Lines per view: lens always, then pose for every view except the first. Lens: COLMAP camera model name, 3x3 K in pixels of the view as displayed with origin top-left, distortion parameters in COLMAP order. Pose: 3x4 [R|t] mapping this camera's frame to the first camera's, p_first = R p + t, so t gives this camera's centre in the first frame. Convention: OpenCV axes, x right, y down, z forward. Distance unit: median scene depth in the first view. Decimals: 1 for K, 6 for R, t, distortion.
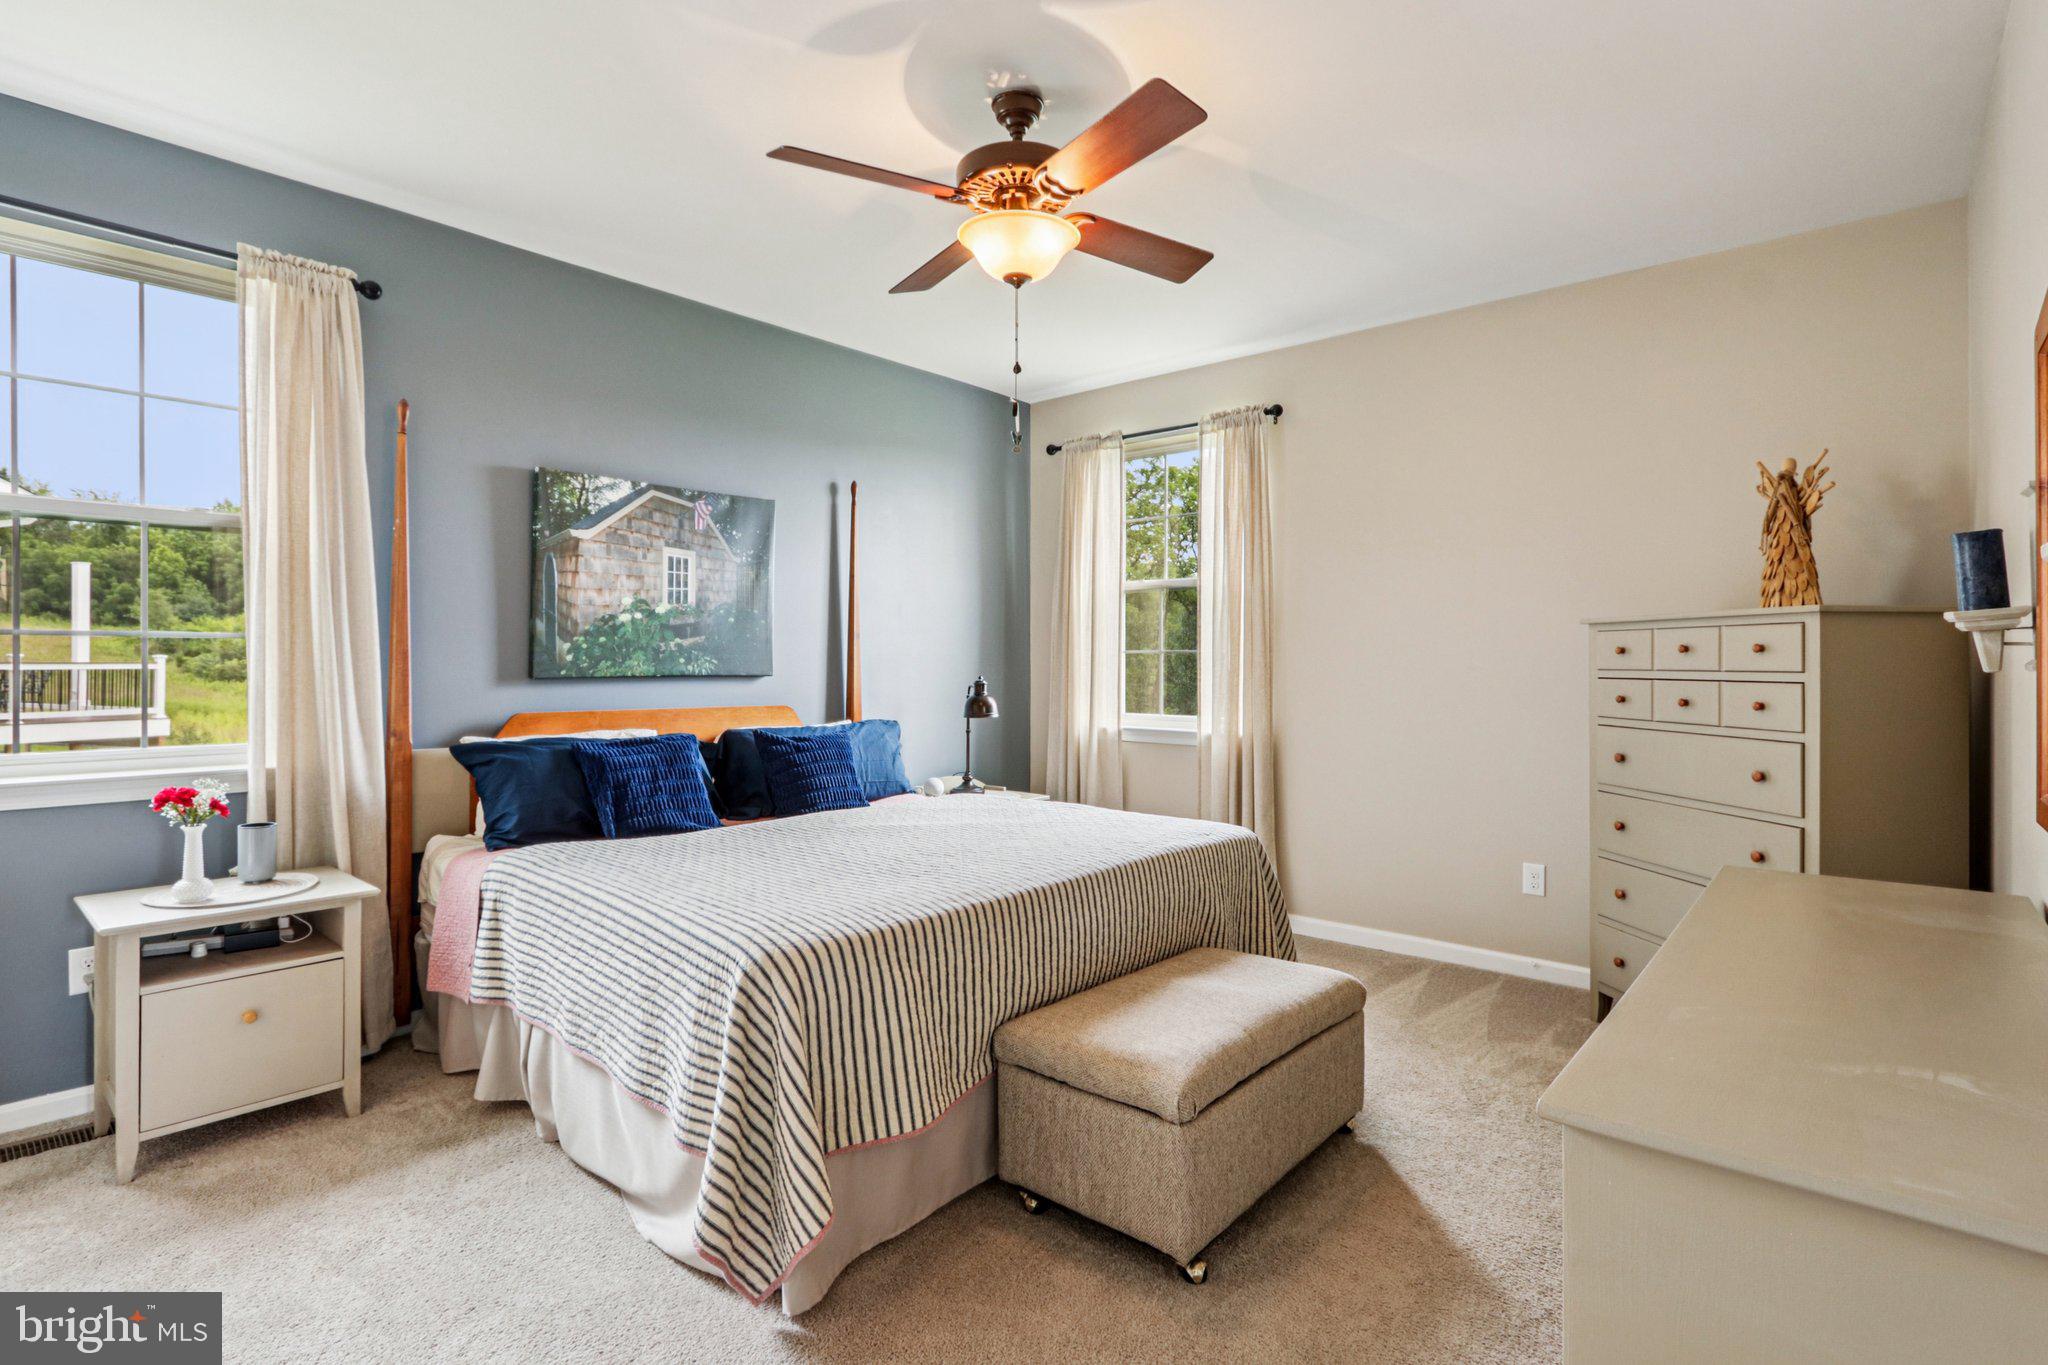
lens RADIAL K [[986.8, 0, 1016.9], [0, 986.8, 670.8], [0, 0, 1]] dist [-0.019741, 0.002184]
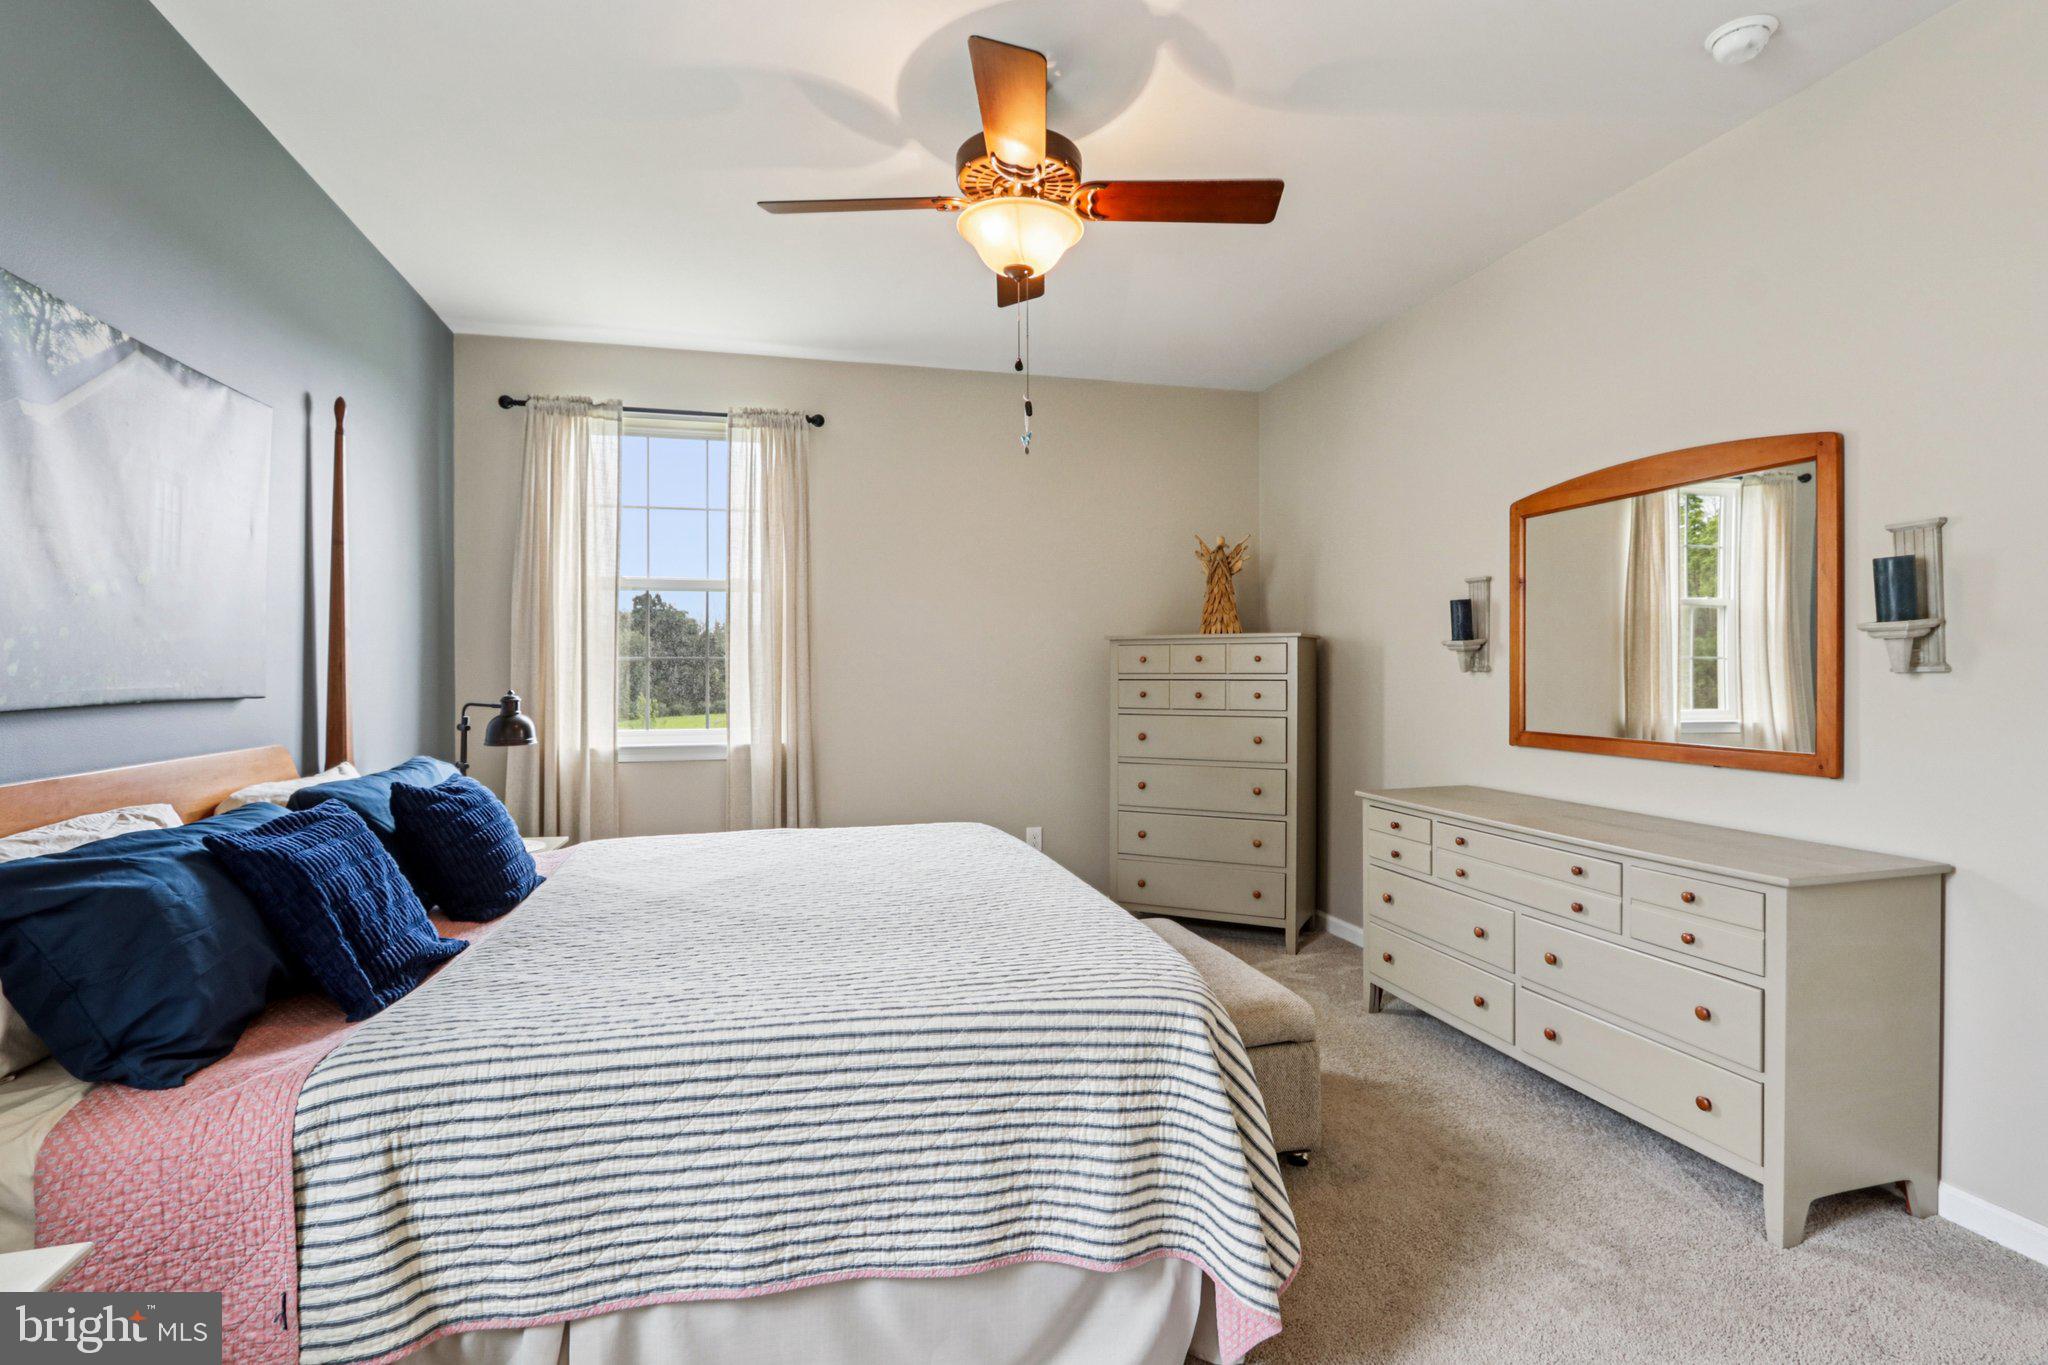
lens RADIAL K [[986.8, 0, 1014.1], [0, 986.8, 680.9], [0, 0, 1]] dist [-0.019741, 0.002184]
pose [[0.550385, -0.015060, 0.834775, -0.549791], [0.012466, 0.999874, 0.009819, -0.005826], [-0.834818, 0.005002, 0.550503, 0.321438]]
